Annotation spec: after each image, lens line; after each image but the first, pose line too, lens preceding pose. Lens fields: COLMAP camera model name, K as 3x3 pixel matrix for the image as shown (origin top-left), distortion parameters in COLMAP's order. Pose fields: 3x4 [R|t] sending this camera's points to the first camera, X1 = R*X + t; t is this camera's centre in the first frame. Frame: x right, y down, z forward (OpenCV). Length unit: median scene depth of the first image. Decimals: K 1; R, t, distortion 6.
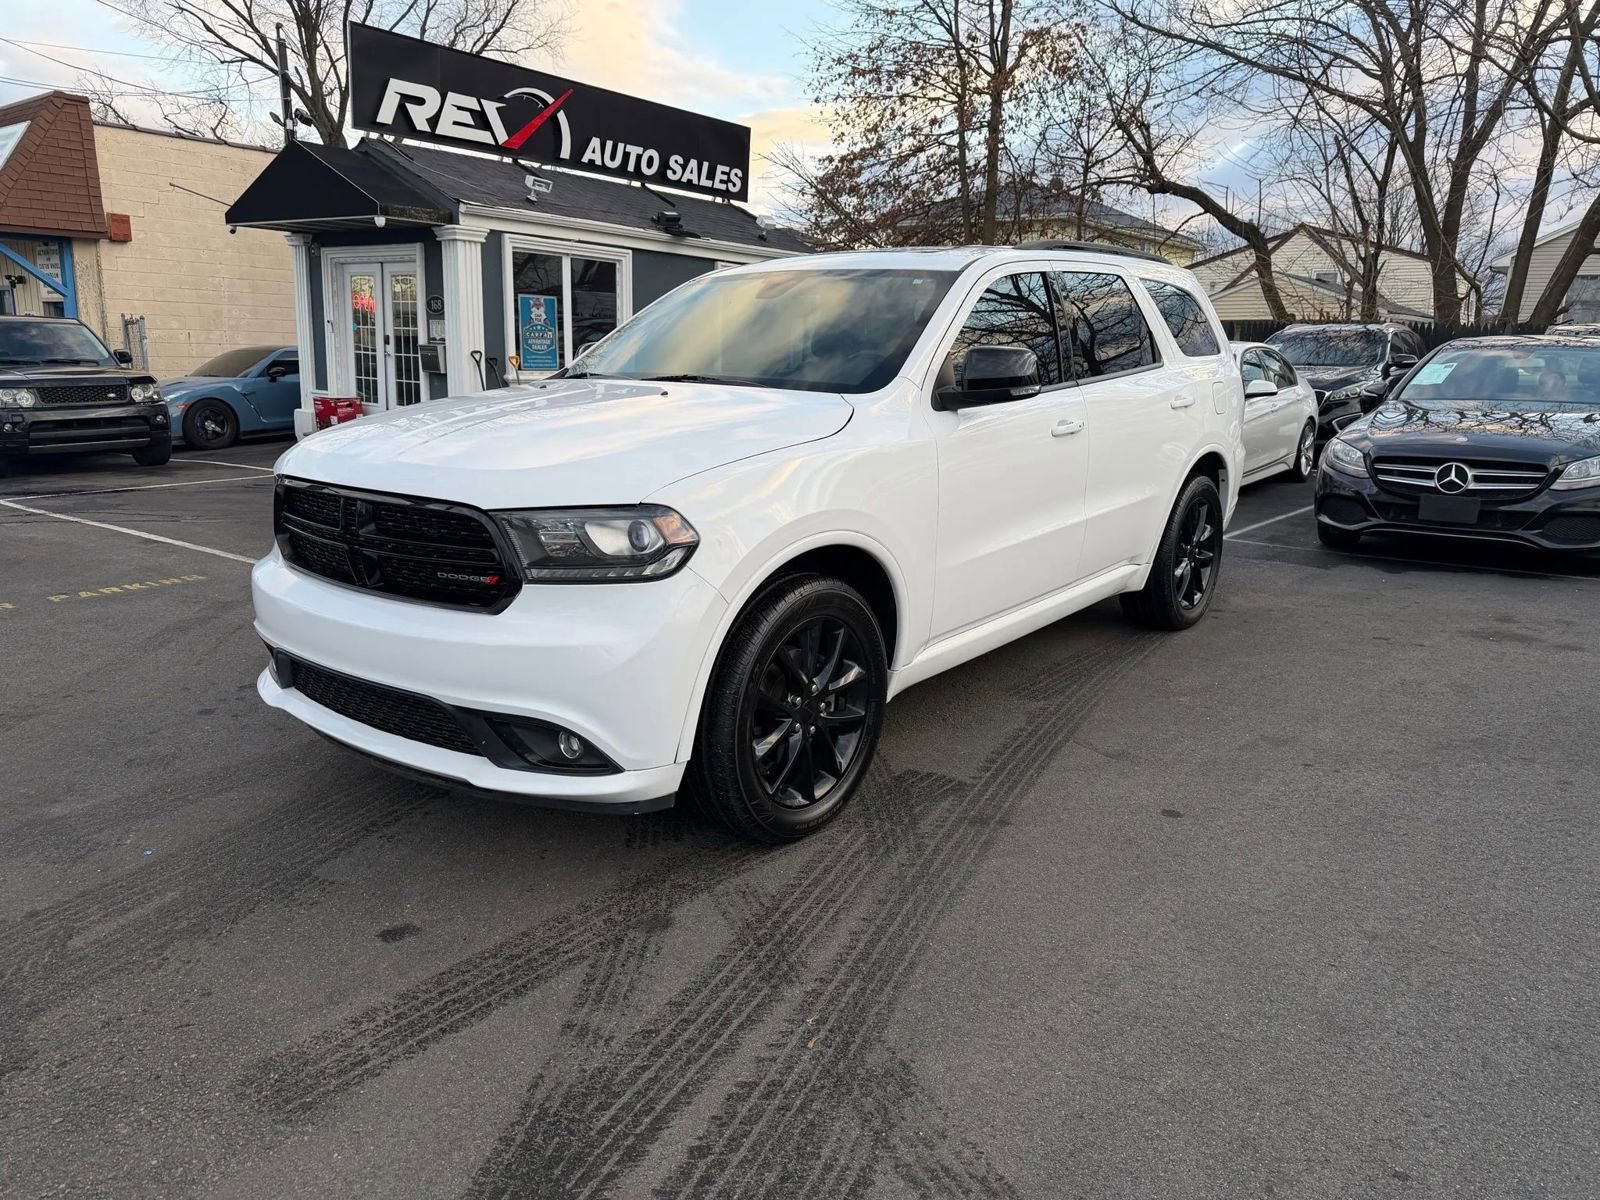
lens RADIAL K [[1127.9, 0, 785.1], [0, 1127.9, 591.6], [0, 0, 1]] dist [0.025283, -0.025748]
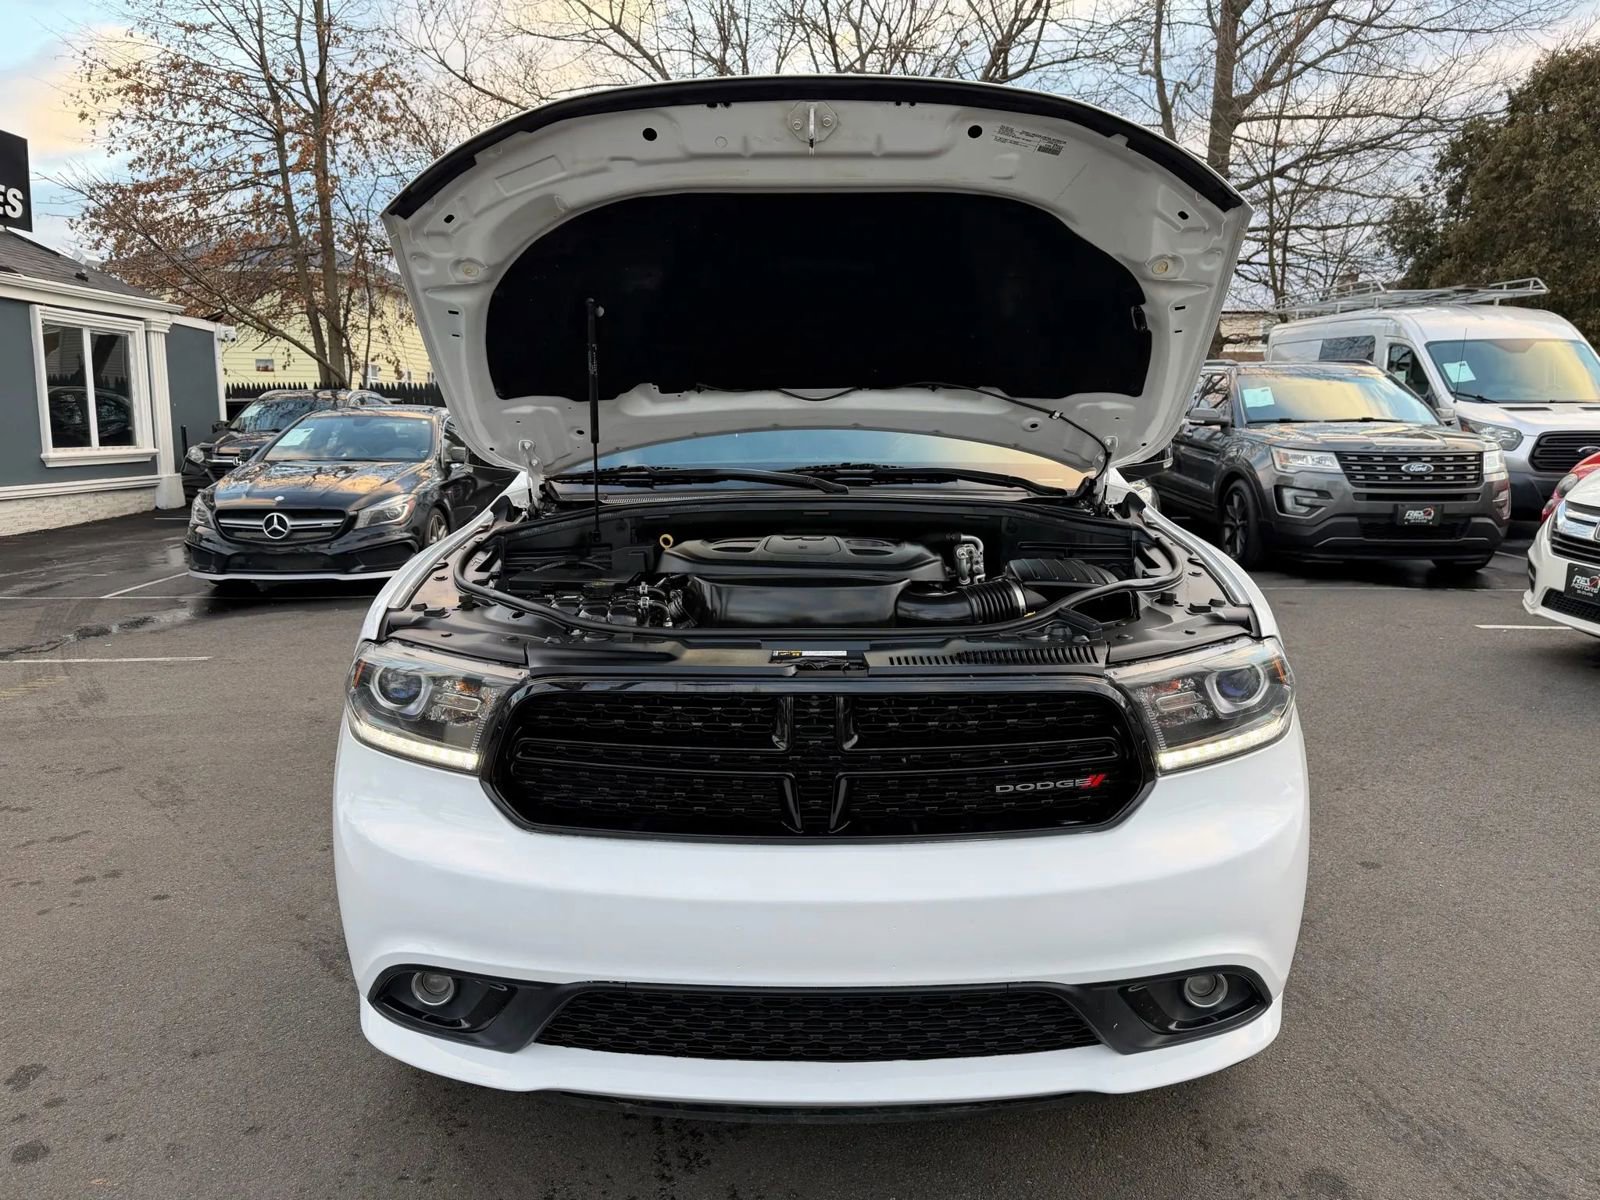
lens RADIAL K [[1127.9, 0, 795.6], [0, 1127.9, 592.8], [0, 0, 1]] dist [0.025283, -0.025748]
pose [[0.795762, -0.113903, 0.594801, -0.120196], [0.142284, 0.989826, -0.000807, -0.022235], [-0.588658, 0.085272, 0.803872, 0.083952]]
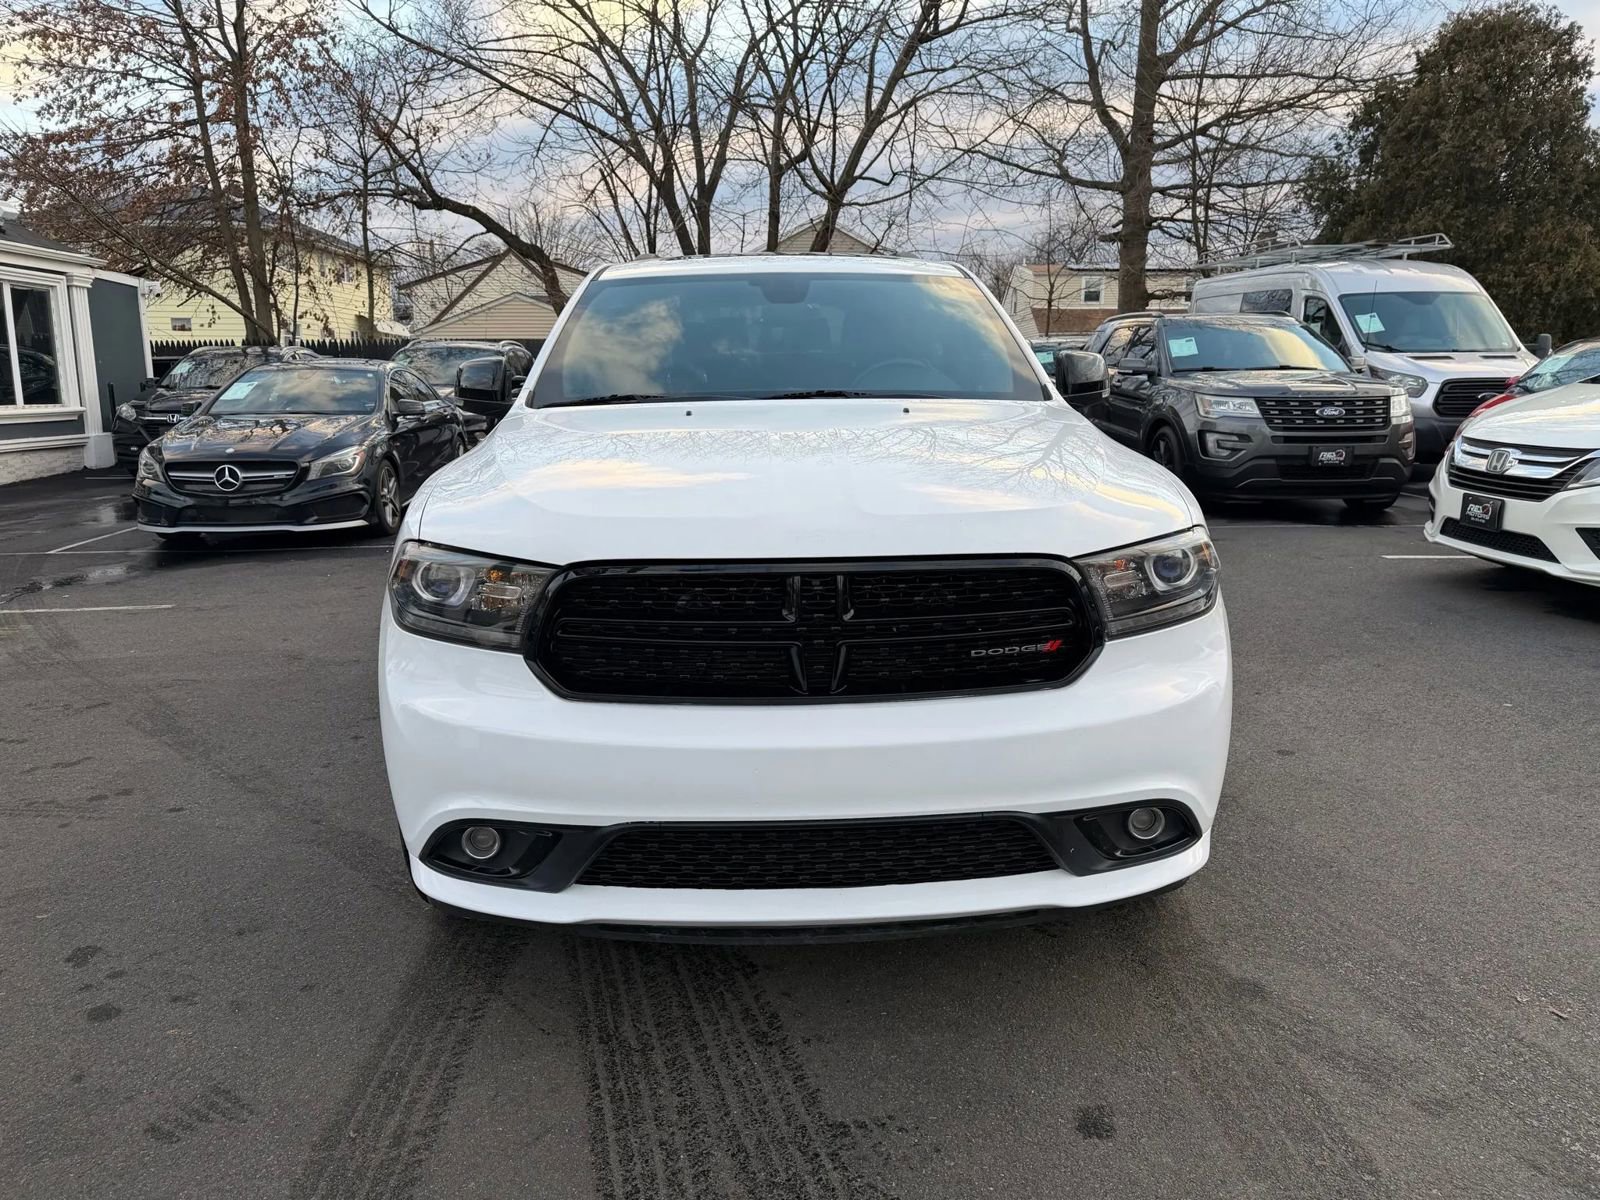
lens RADIAL K [[1127.9, 0, 799.1], [0, 1127.9, 588.3], [0, 0, 1]] dist [0.025283, -0.025748]
pose [[0.756103, -0.145268, 0.638126, -0.136070], [0.157000, 0.986843, 0.038626, -0.016520], [-0.635342, 0.070981, 0.768962, 0.076075]]
